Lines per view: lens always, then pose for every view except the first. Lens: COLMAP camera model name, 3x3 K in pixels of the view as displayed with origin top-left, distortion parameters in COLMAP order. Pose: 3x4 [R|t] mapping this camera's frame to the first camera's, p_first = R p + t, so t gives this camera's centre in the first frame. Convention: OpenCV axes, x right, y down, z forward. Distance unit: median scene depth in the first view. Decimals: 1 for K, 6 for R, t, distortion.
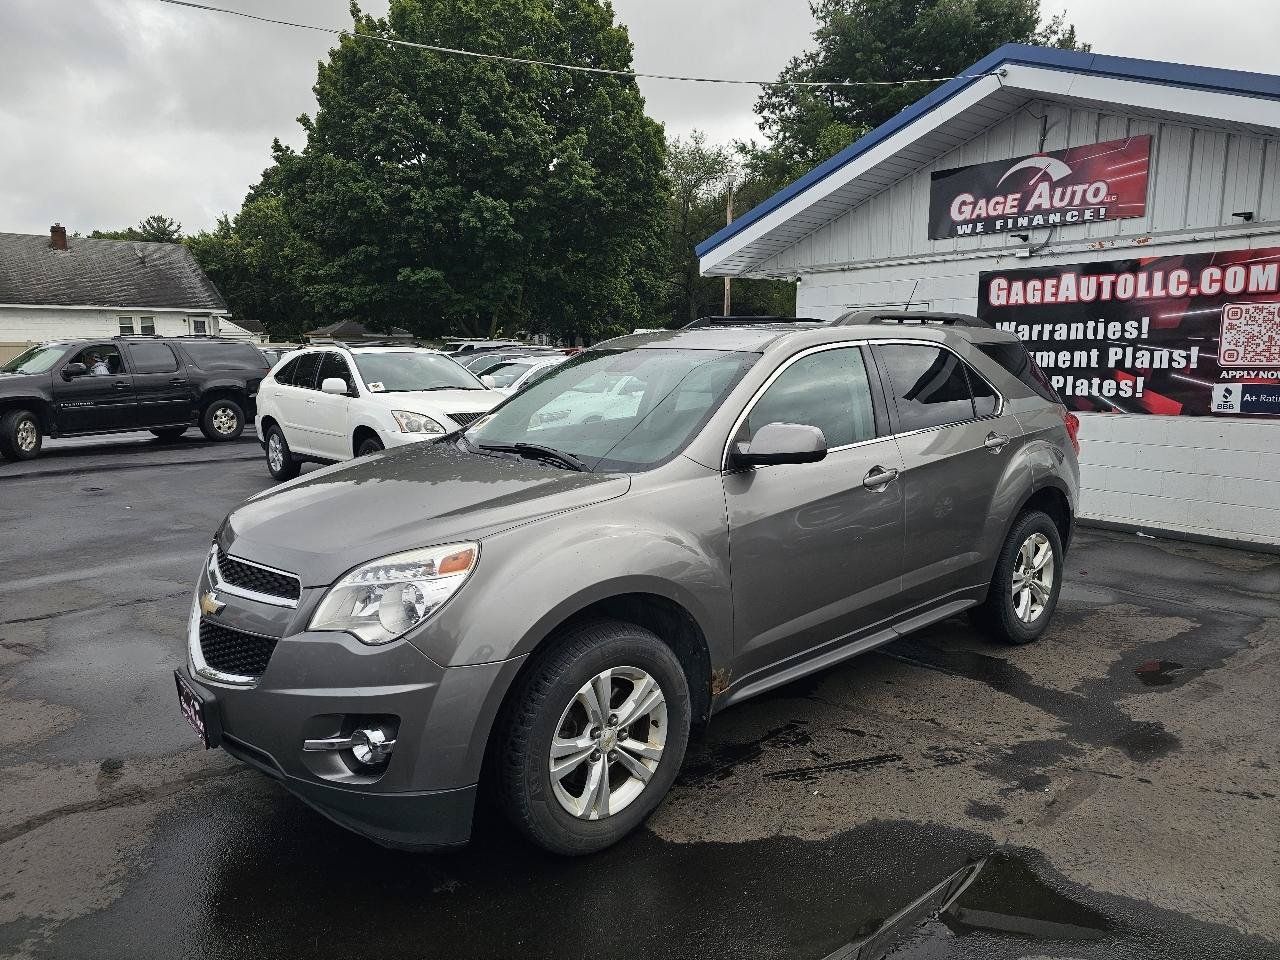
lens RADIAL K [[848.1, 0, 630.4], [0, 848.1, 475.7], [0, 0, 1]] dist [0.064270, -0.056013]
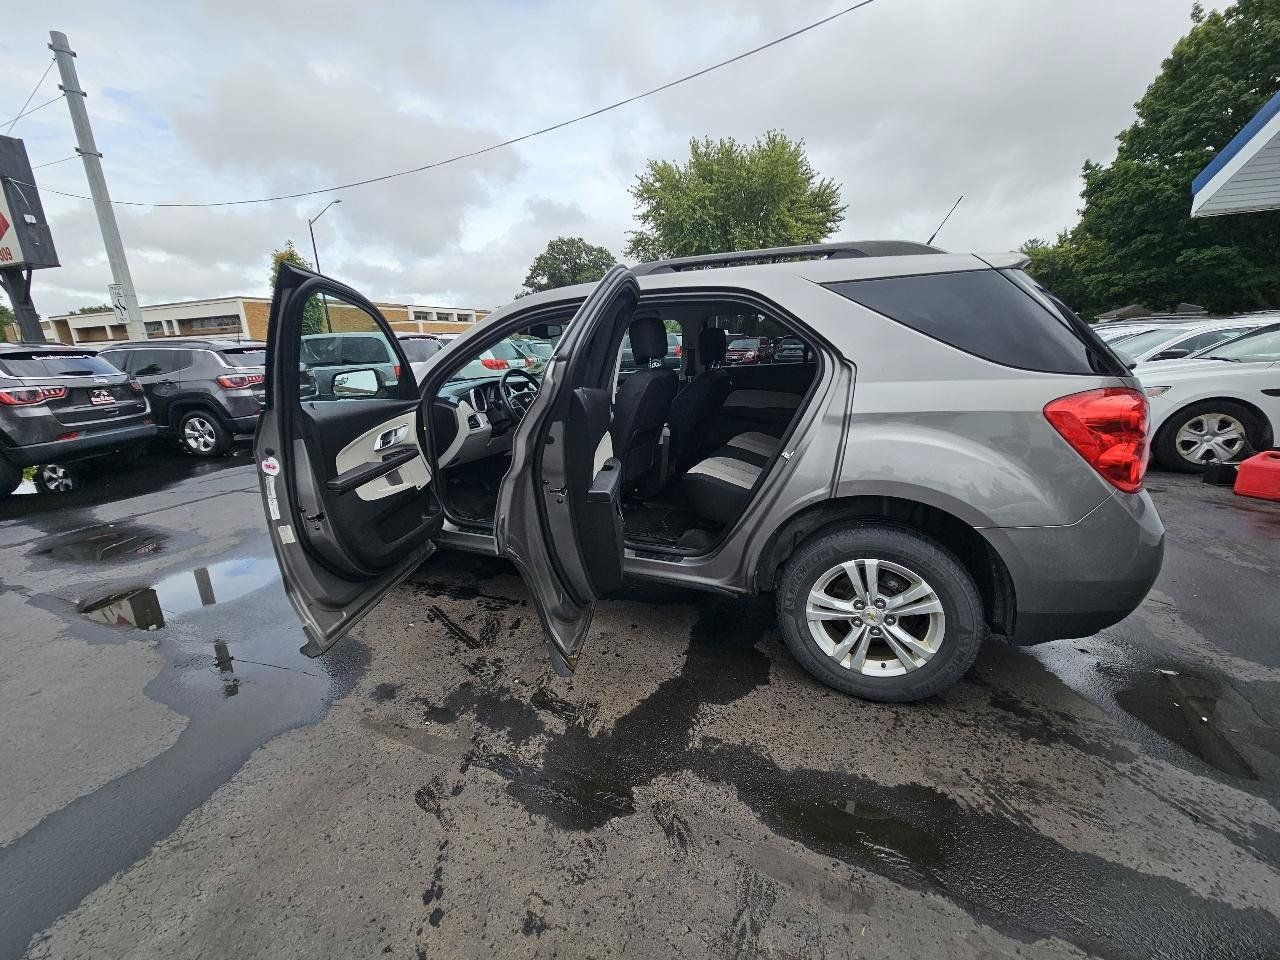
lens RADIAL K [[518.3, 0, 640.0], [0, 518.3, 480.0], [0, 0, 1]] dist [0.002856, -0.001907]
pose [[0.434469, 0.220641, -0.873243, 0.450713], [-0.106946, 0.975309, 0.193220, -0.033587], [0.894315, 0.009442, 0.447339, 0.389601]]
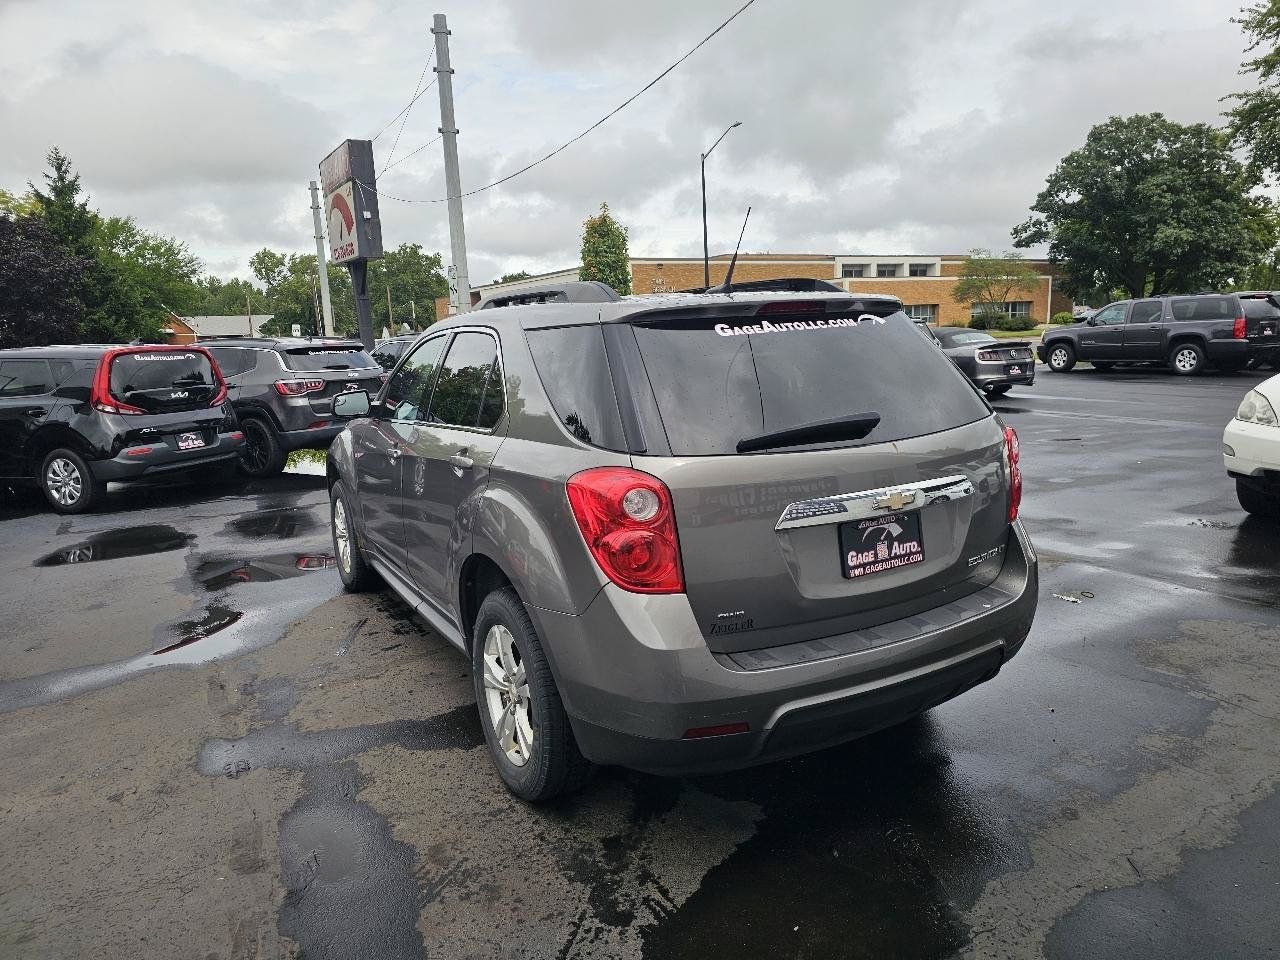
lens RADIAL K [[850.2, 0, 648.8], [0, 850.2, 485.6], [0, 0, 1]] dist [0.063136, -0.055752]
pose [[-0.189574, 0.188566, -0.963589, 0.637181], [-0.108130, 0.971407, 0.211369, -0.110819], [0.975894, 0.144263, -0.163764, 0.727837]]
